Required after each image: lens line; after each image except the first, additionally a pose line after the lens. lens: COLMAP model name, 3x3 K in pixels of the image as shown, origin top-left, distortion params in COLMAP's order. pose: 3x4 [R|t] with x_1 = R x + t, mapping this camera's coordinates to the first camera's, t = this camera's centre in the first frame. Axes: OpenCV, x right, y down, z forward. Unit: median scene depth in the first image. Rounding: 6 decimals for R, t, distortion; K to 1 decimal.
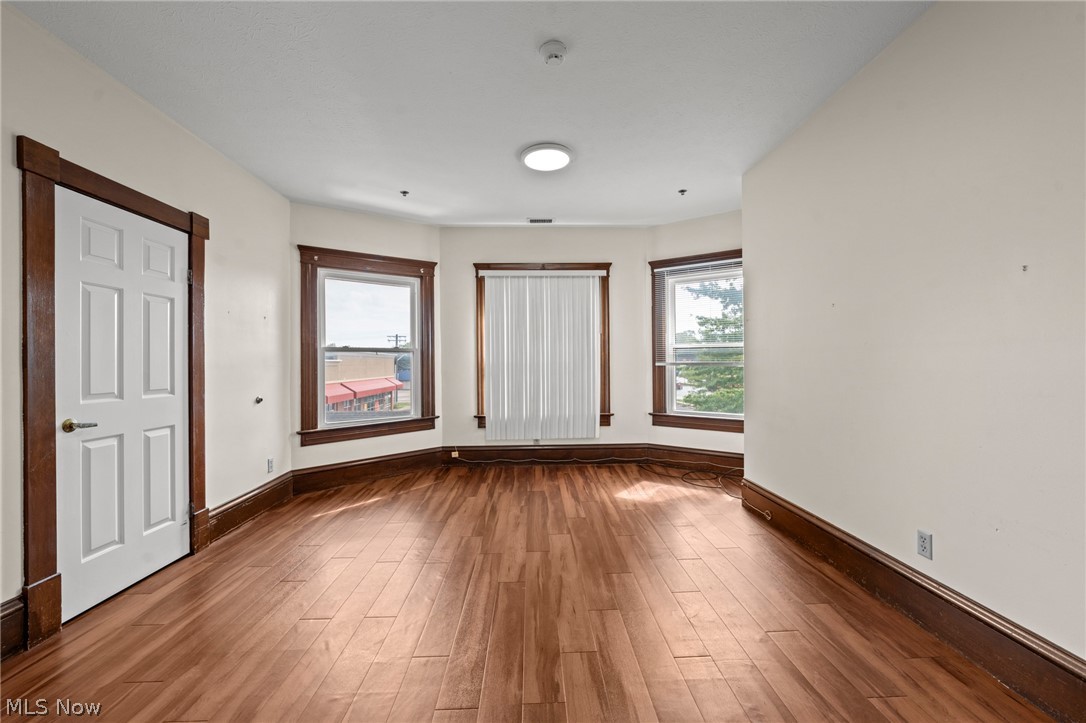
lens RADIAL K [[435.3, 0, 544.0], [0, 435.3, 357.7], [0, 0, 1]] dist [-0.001091, -0.000445]
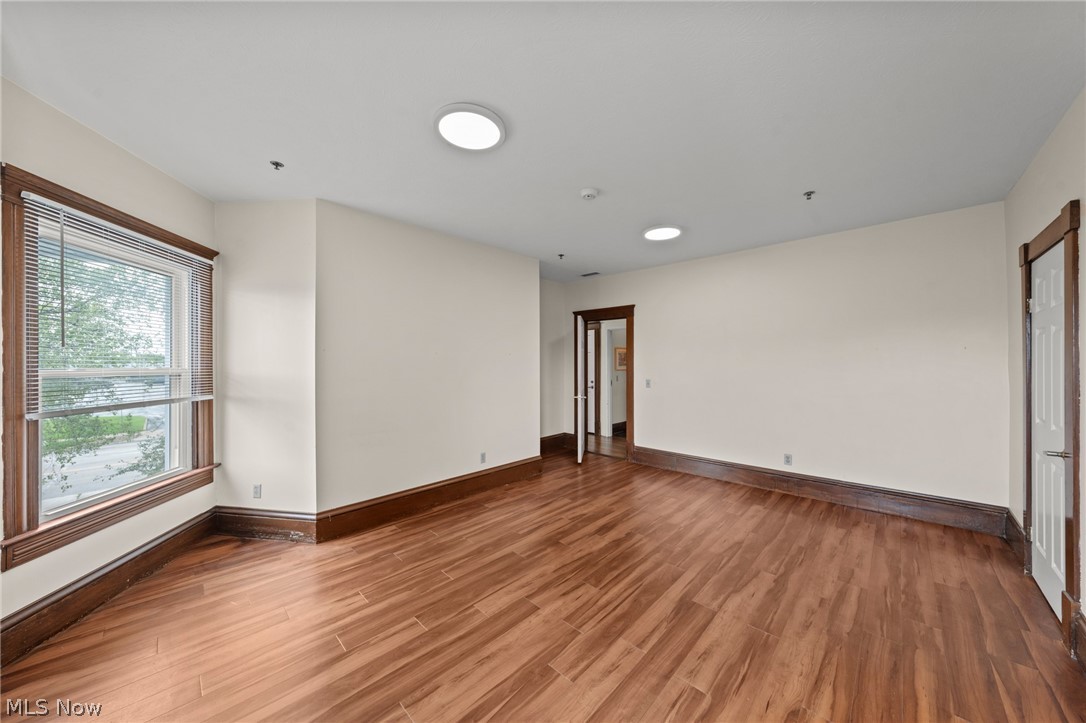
lens RADIAL K [[370.6, 0, 547.6], [0, 370.6, 361.7], [0, 0, 1]] dist [-0.004965, 0.000205]
pose [[-0.708093, 0.009759, 0.706051, -0.602063], [0.001312, 0.999921, -0.012506, -0.060717], [-0.706118, -0.007929, -0.708050, 1.540394]]
